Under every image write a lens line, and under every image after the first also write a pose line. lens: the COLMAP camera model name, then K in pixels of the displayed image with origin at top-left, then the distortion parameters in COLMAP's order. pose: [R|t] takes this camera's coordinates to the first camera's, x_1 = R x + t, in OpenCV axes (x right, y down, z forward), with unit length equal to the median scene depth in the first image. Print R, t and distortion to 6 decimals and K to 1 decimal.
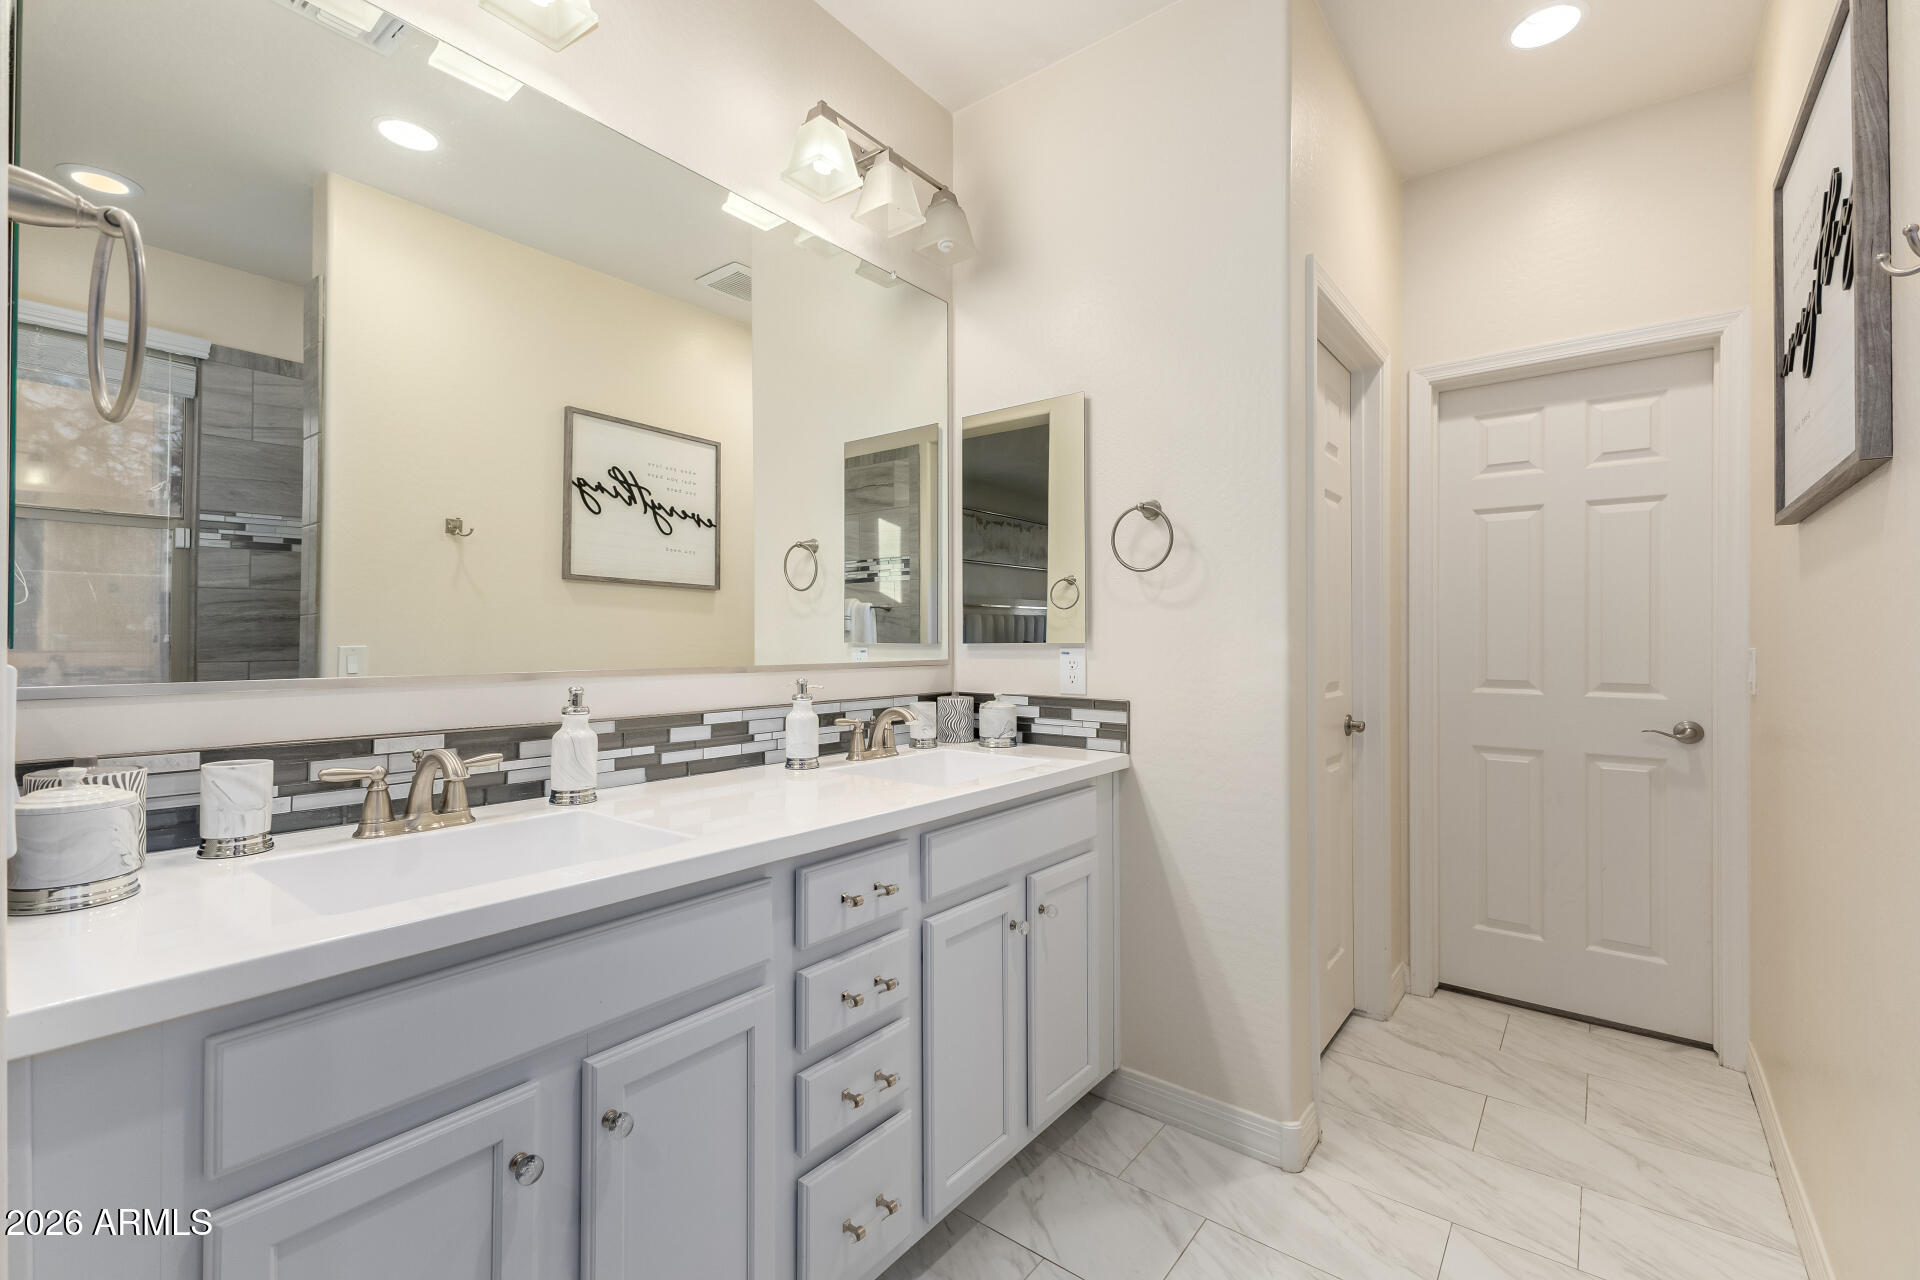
lens RADIAL K [[826.7, 0, 957.2], [0, 826.7, 637.8], [0, 0, 1]] dist [0.014118, -0.004018]
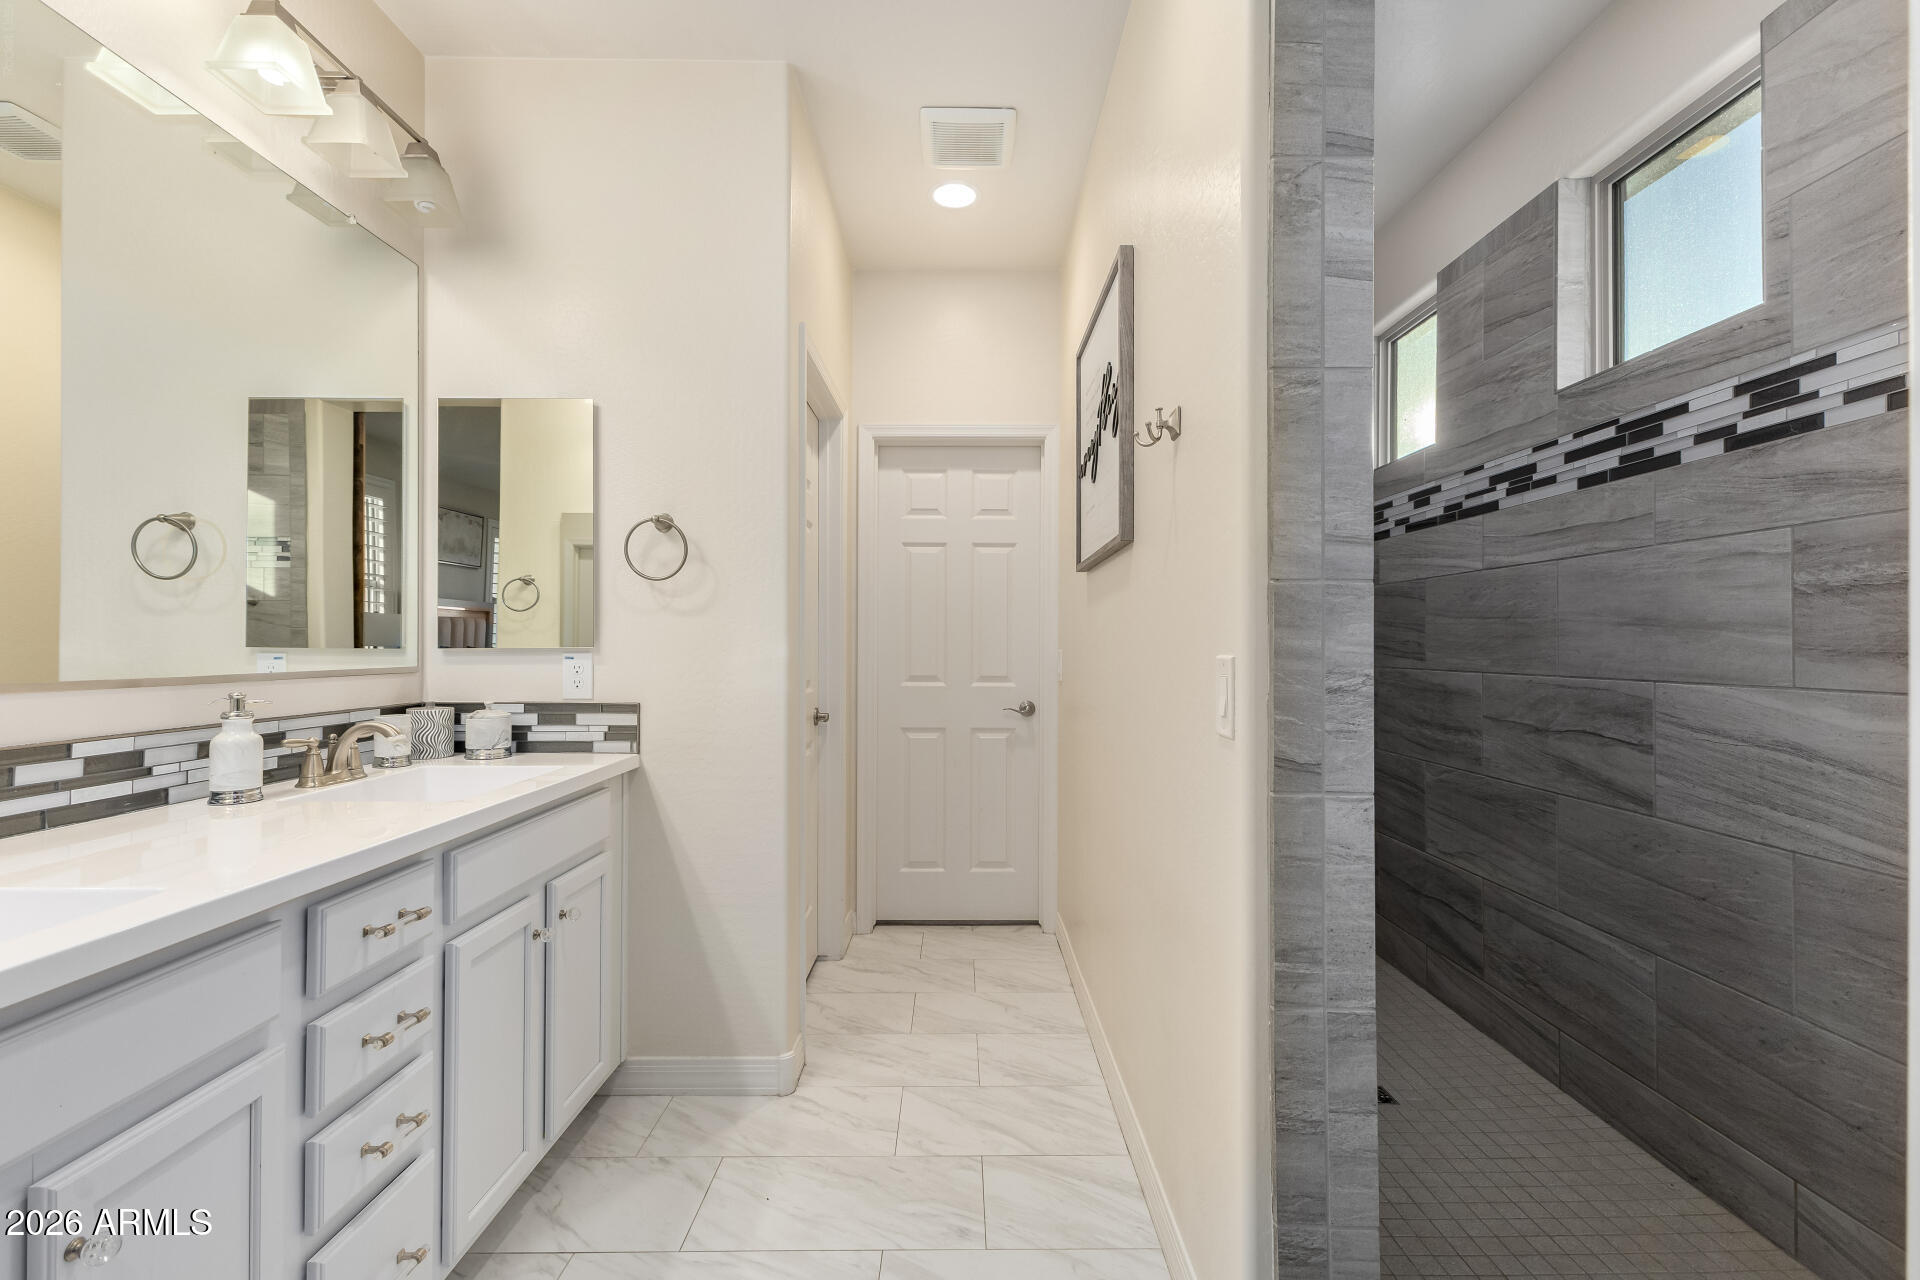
lens RADIAL K [[826.7, 0, 953.9], [0, 826.7, 639.6], [0, 0, 1]] dist [0.014118, -0.004018]
pose [[0.791612, 0.004298, 0.611009, -0.122422], [-0.003151, 0.999991, -0.002952, -0.002007], [-0.611016, 0.000411, 0.791618, -0.071925]]
